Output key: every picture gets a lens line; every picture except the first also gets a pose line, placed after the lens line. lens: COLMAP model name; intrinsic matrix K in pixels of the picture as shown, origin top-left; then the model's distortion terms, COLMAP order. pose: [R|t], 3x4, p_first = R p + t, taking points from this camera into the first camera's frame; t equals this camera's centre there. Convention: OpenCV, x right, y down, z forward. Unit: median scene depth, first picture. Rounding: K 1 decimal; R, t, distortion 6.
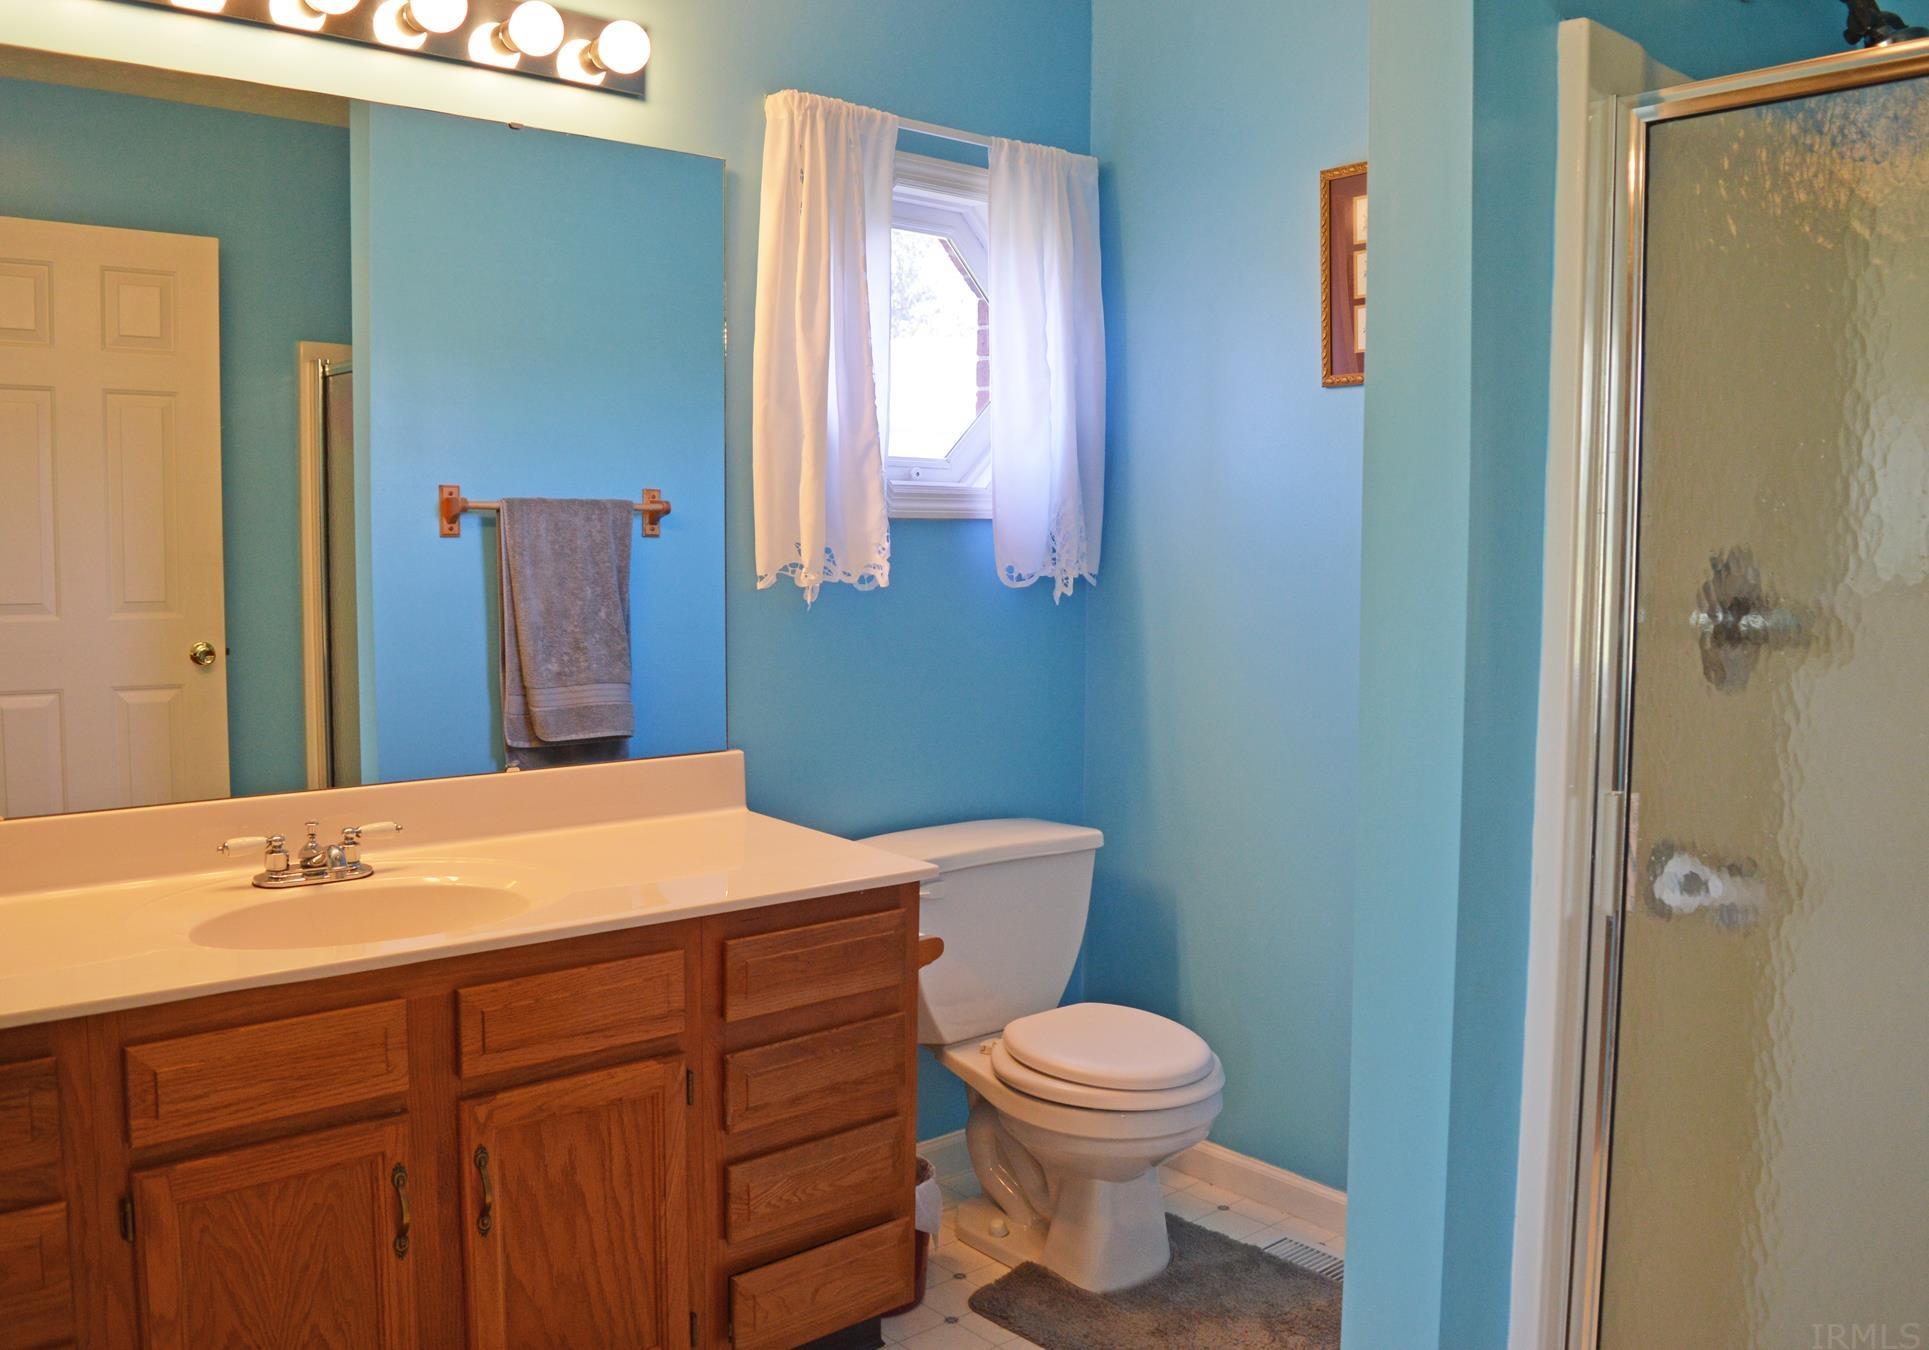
lens RADIAL K [[1636.8, 0, 962.1], [0, 1636.8, 674.9], [0, 0, 1]] dist [-0.098411, 0.026149]
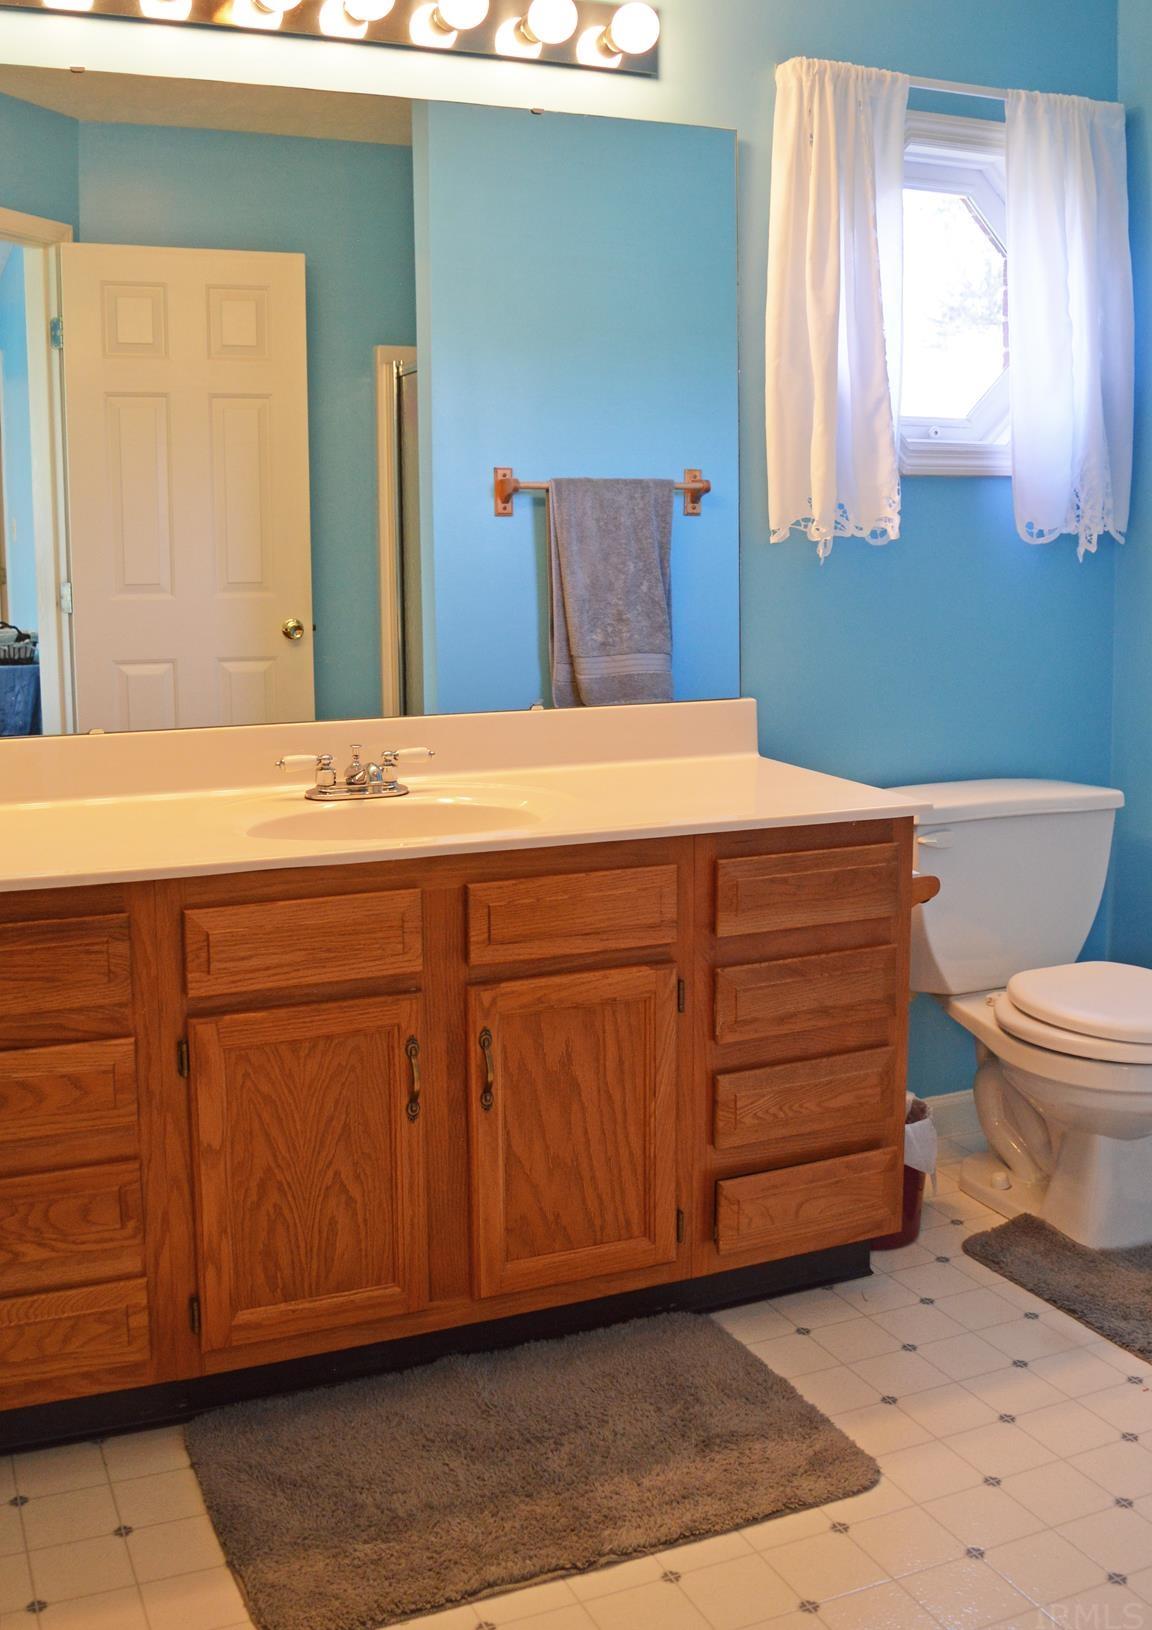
lens RADIAL K [[1685.4, 0, 578.5], [0, 1685.4, 809.4], [0, 0, 1]] dist [-0.089039, 0.000000]
pose [[0.949216, 0.019407, -0.314026, 0.099141], [-0.009355, 0.999395, 0.033487, 0.083196], [0.314486, -0.028849, 0.948824, -0.059663]]
